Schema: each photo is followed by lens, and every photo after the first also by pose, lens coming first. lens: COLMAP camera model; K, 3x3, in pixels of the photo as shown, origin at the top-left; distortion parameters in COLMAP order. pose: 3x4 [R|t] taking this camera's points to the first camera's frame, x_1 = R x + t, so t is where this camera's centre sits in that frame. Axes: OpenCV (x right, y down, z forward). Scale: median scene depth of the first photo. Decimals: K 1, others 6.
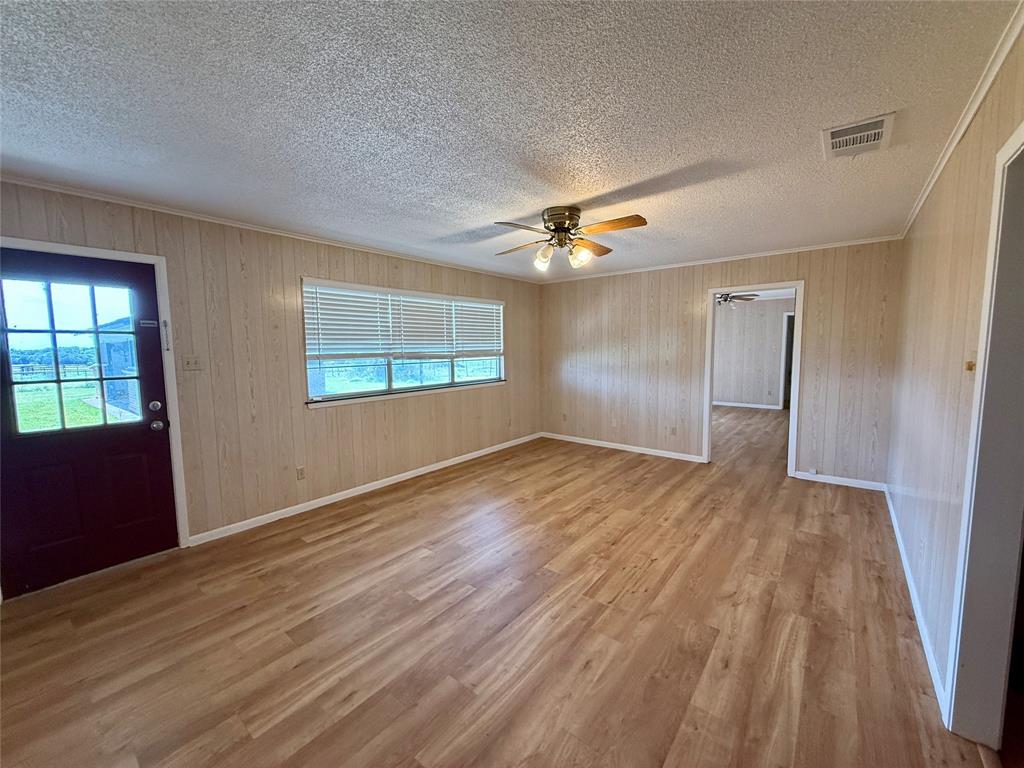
lens RADIAL K [[409.7, 0, 508.2], [0, 409.7, 387.1], [0, 0, 1]] dist [0.002601, -0.000185]
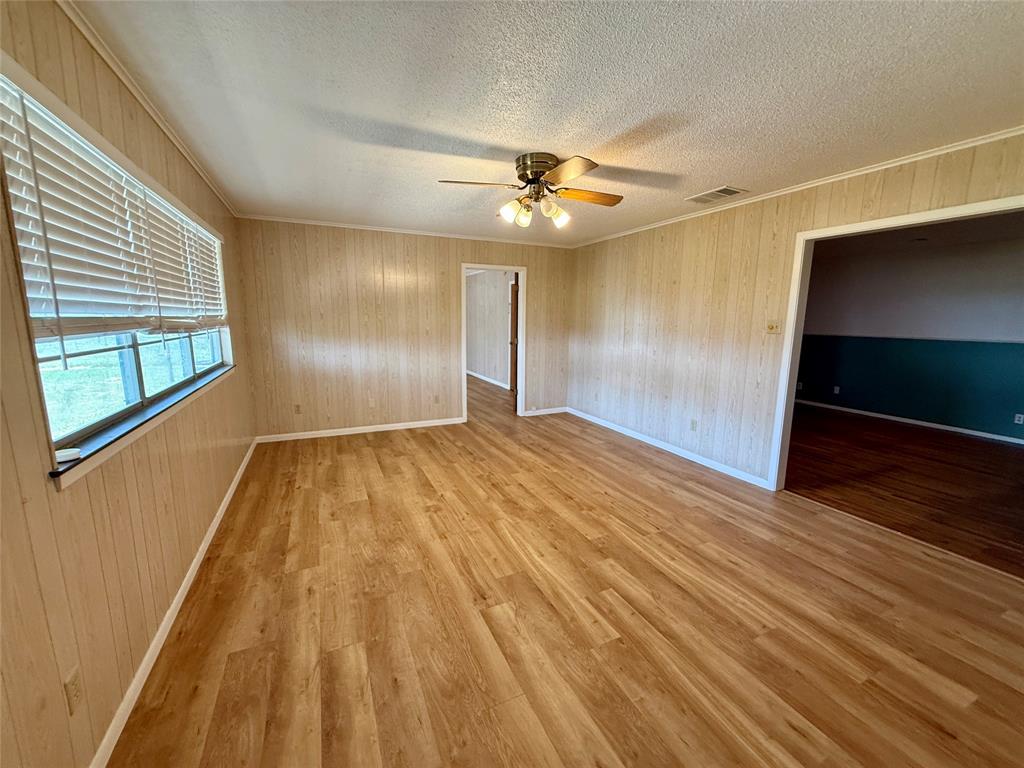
lens RADIAL K [[409.7, 0, 517.2], [0, 409.7, 386.2], [0, 0, 1]] dist [0.002601, -0.000185]
pose [[0.429389, -0.133899, 0.893138, -0.607418], [0.074871, 0.990821, 0.112548, -0.036809], [-0.900011, 0.018543, 0.435473, 0.536216]]
